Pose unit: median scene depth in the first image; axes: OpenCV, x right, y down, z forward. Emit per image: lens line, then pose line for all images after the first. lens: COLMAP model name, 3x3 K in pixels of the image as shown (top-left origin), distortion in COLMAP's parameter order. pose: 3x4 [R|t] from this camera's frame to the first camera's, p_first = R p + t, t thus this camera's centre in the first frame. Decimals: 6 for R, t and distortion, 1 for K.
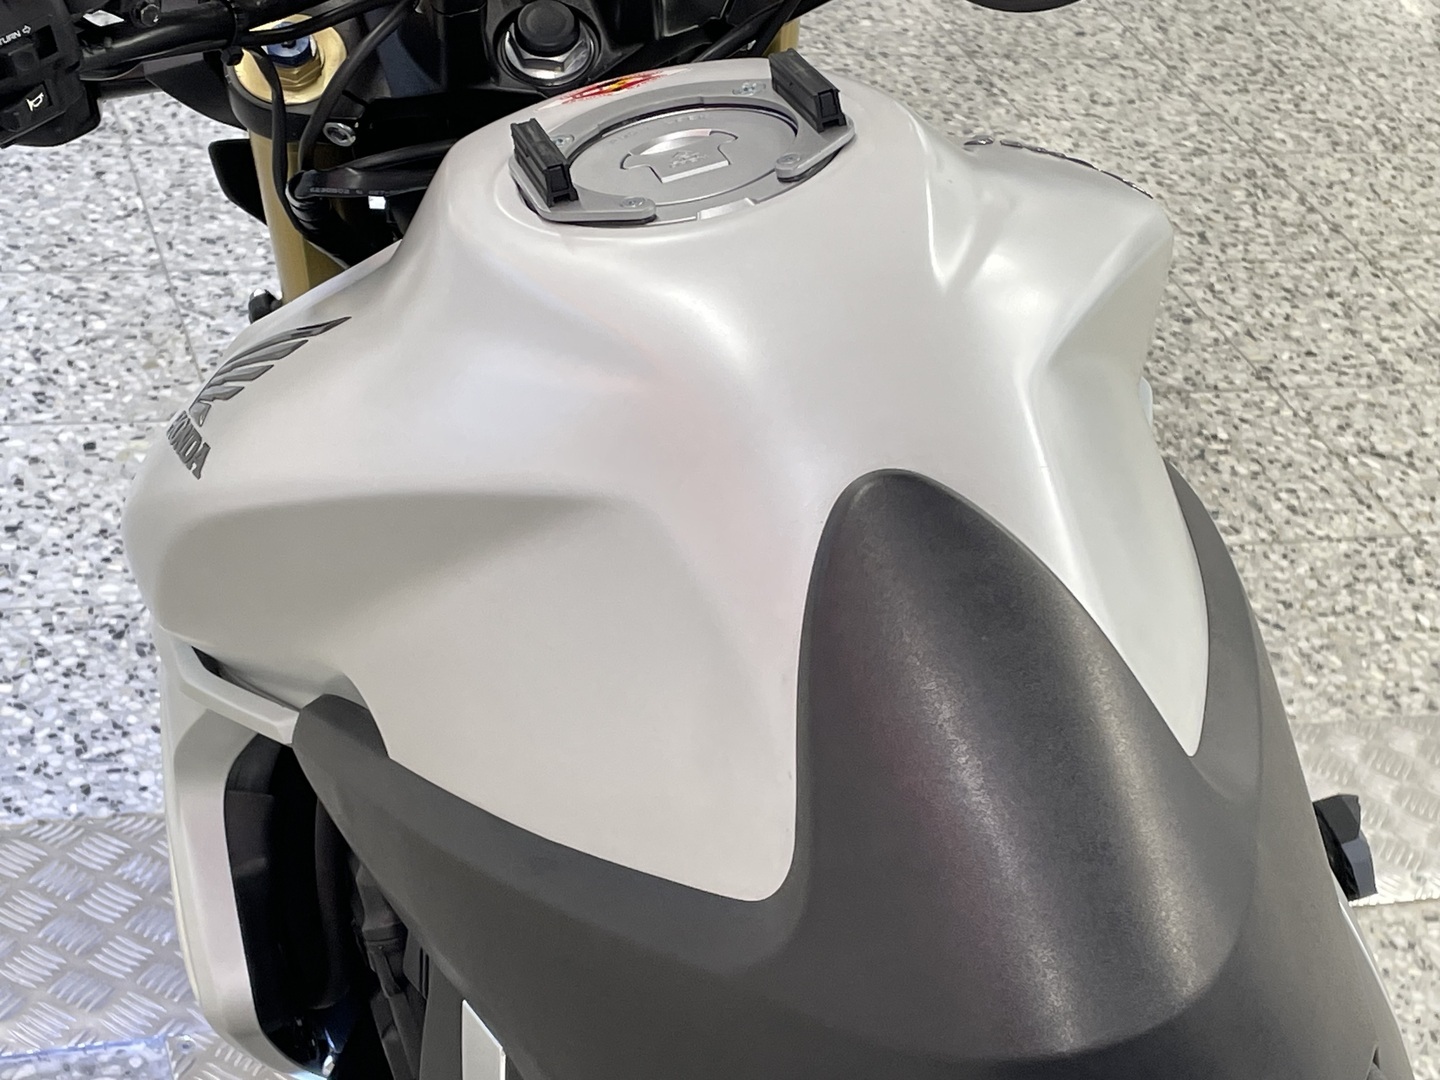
lens RADIAL K [[2641.8, 0, 724.0], [0, 2641.8, 541.0], [0, 0, 1]] dist [0.130267, 0.000000]
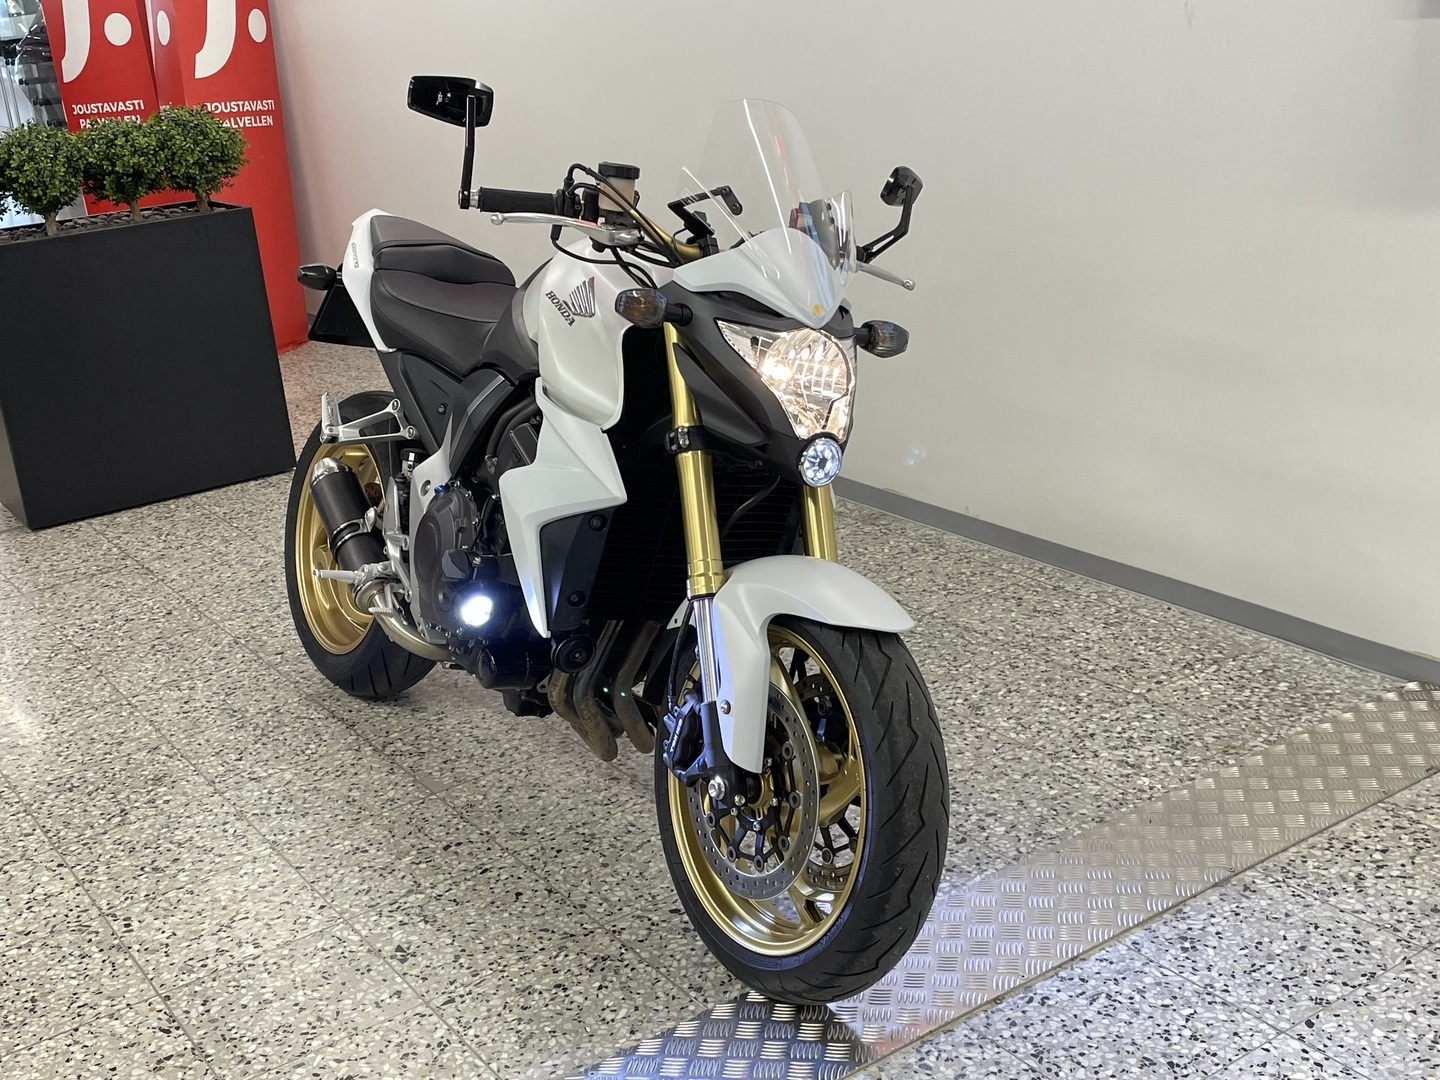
lens RADIAL K [[1717.9, 0, 712.5], [0, 1717.9, 550.7], [0, 0, 1]] dist [0.059182, 0.000000]
pose [[-0.959294, 0.021278, -0.281605, 0.261201], [-0.204844, 0.634000, 0.745710, -0.742821], [0.194405, 0.773041, -0.603833, 1.185450]]
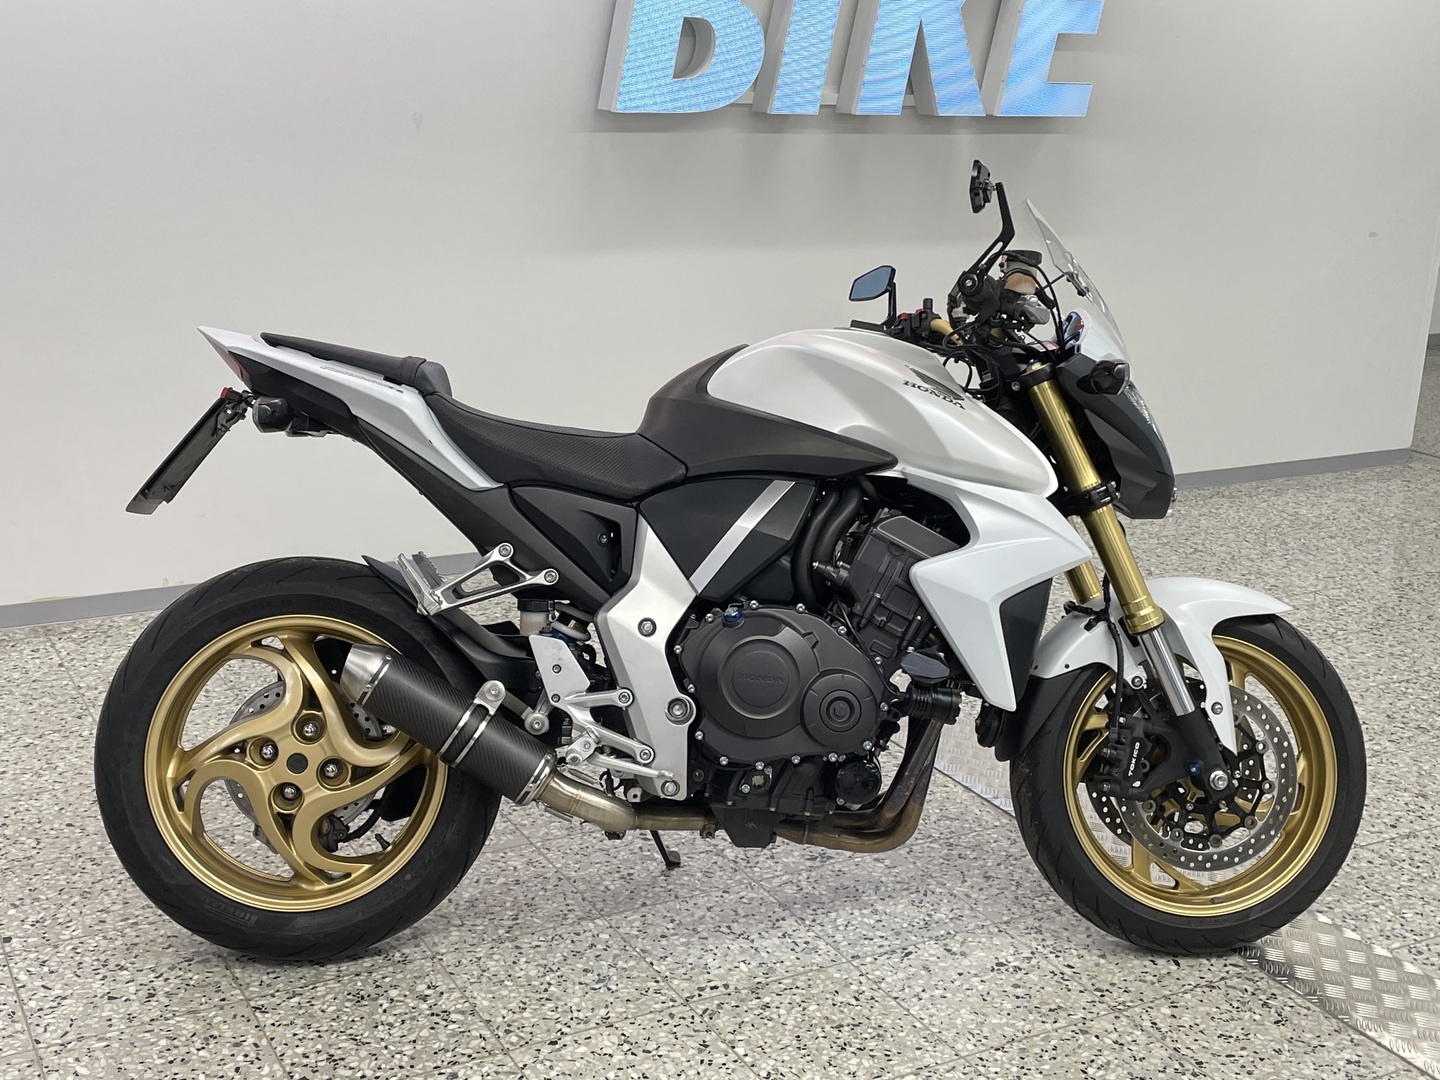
lens RADIAL K [[1717.9, 0, 693.8], [0, 1717.9, 542.5], [0, 0, 1]] dist [0.059182, 0.000000]
pose [[0.187803, 0.124851, -0.974239, 1.299382], [-0.544249, 0.838920, 0.002595, 0.079479], [0.817633, 0.529741, 0.225502, 0.242731]]
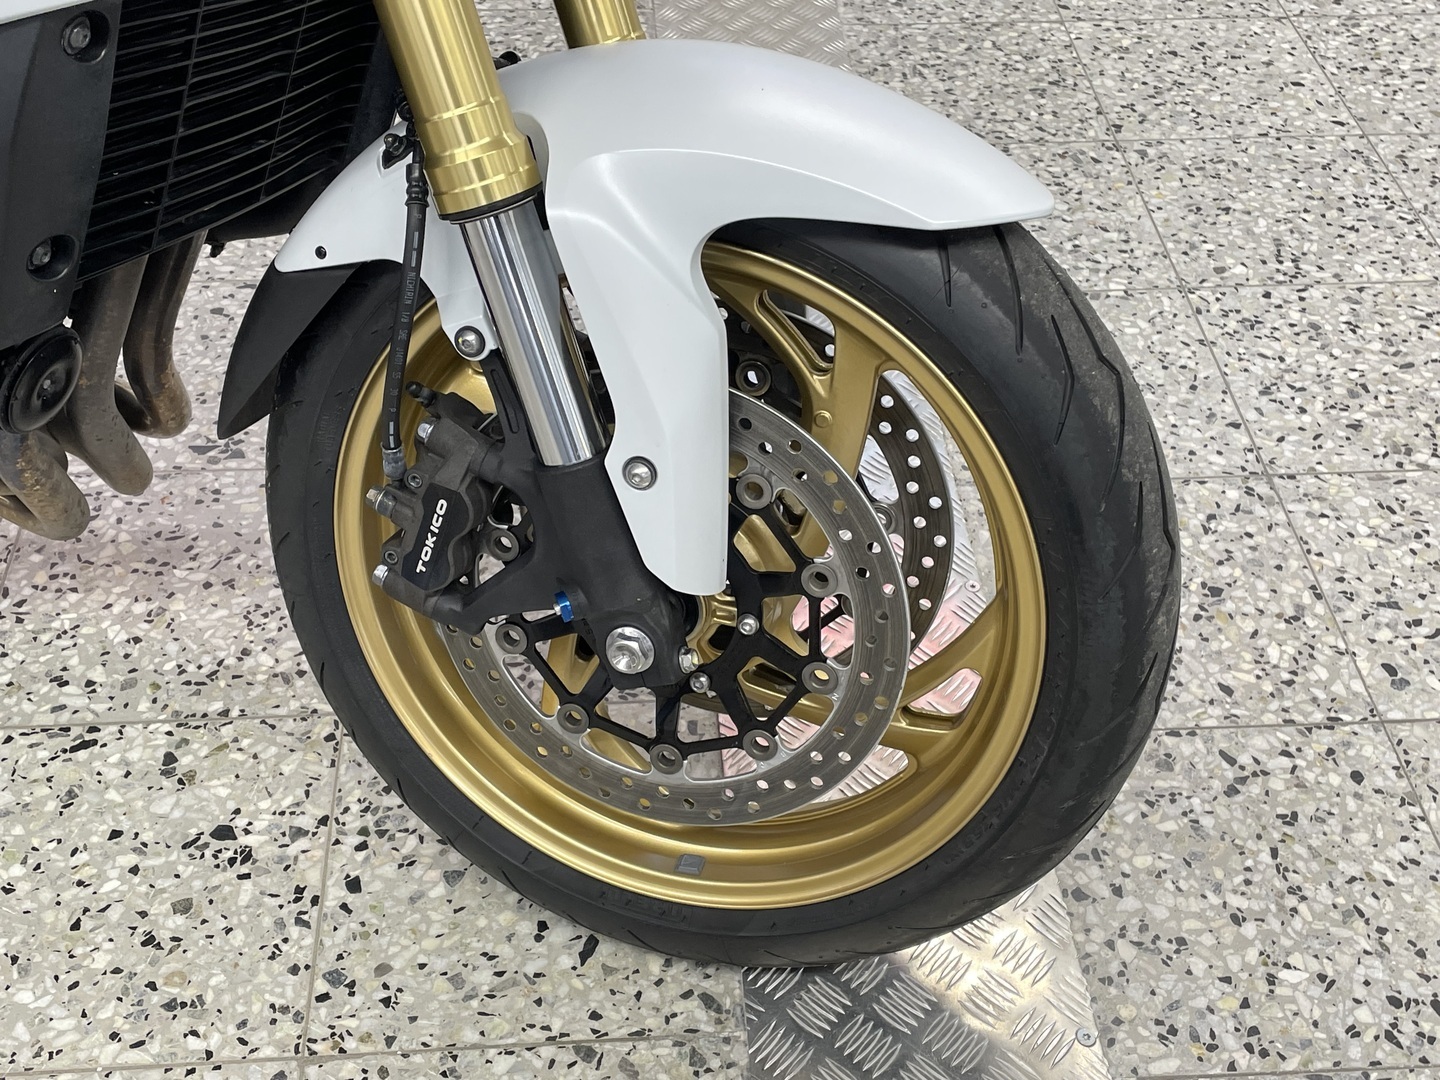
lens RADIAL K [[1717.9, 0, 723.9], [0, 1717.9, 517.0], [0, 0, 1]] dist [0.059182, 0.000000]
pose [[-0.235041, 0.531533, -0.813774, 0.631073], [-0.586152, 0.590352, 0.554897, -0.216741], [0.775359, 0.607419, 0.172803, 0.758802]]
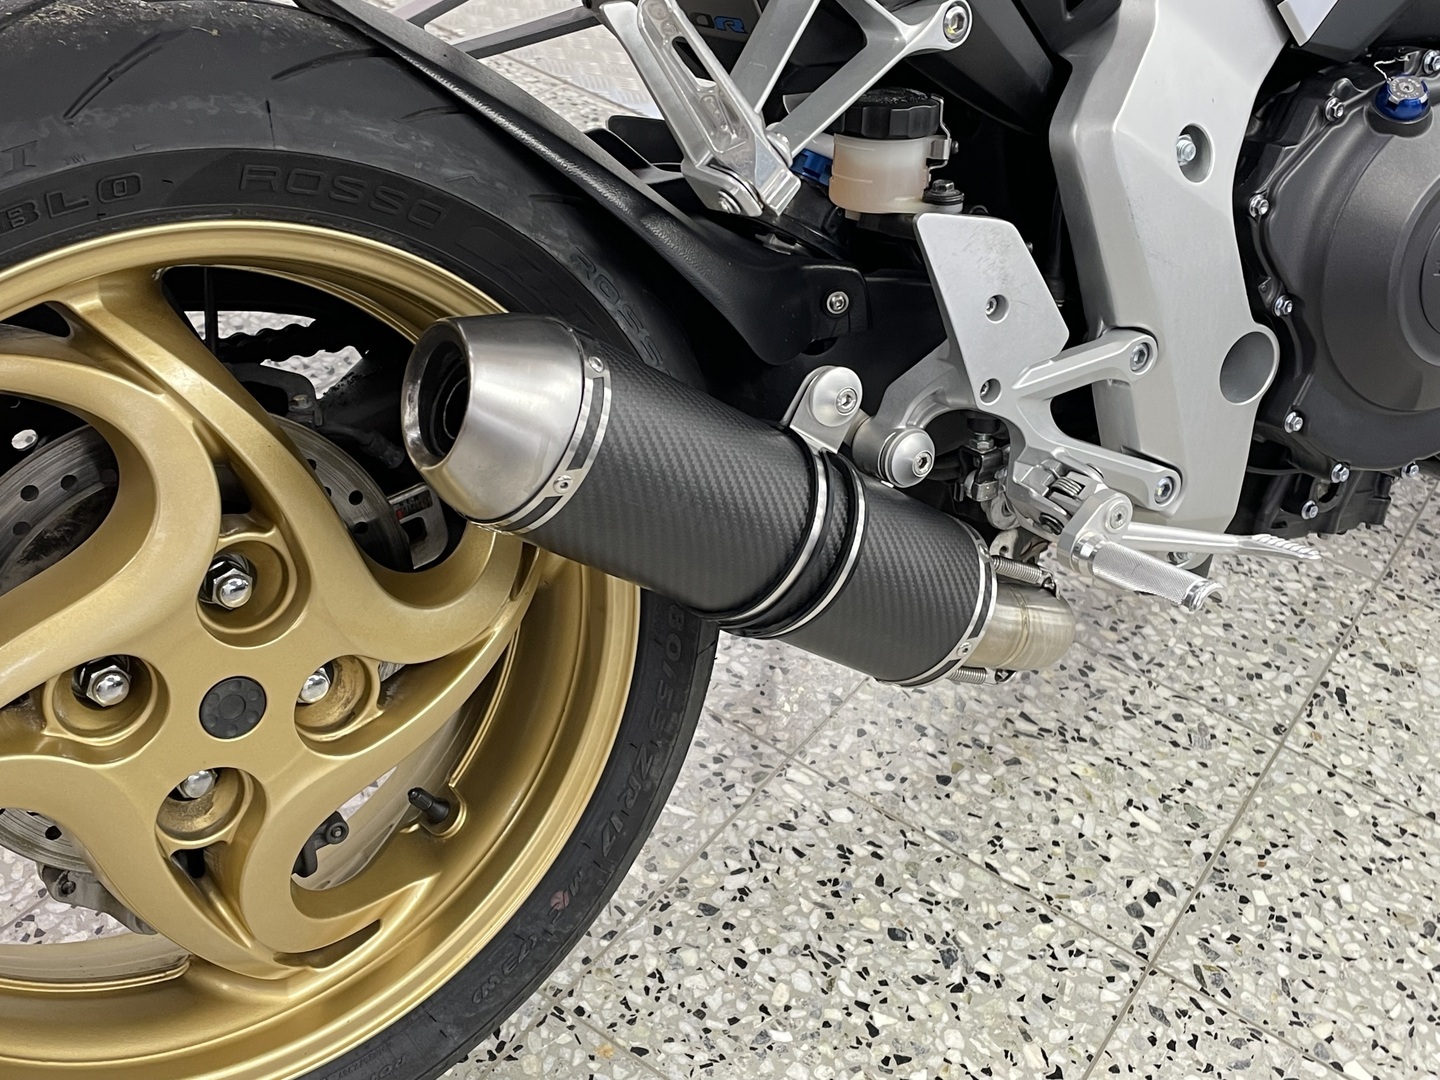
lens RADIAL K [[1717.9, 0, 707.9], [0, 1717.9, 526.7], [0, 0, 1]] dist [0.059182, 0.000000]
pose [[0.627628, 0.413753, -0.659463, 0.514206], [-0.472336, 0.875738, 0.099912, 0.220641], [0.618855, 0.248781, 0.745068, 0.161373]]
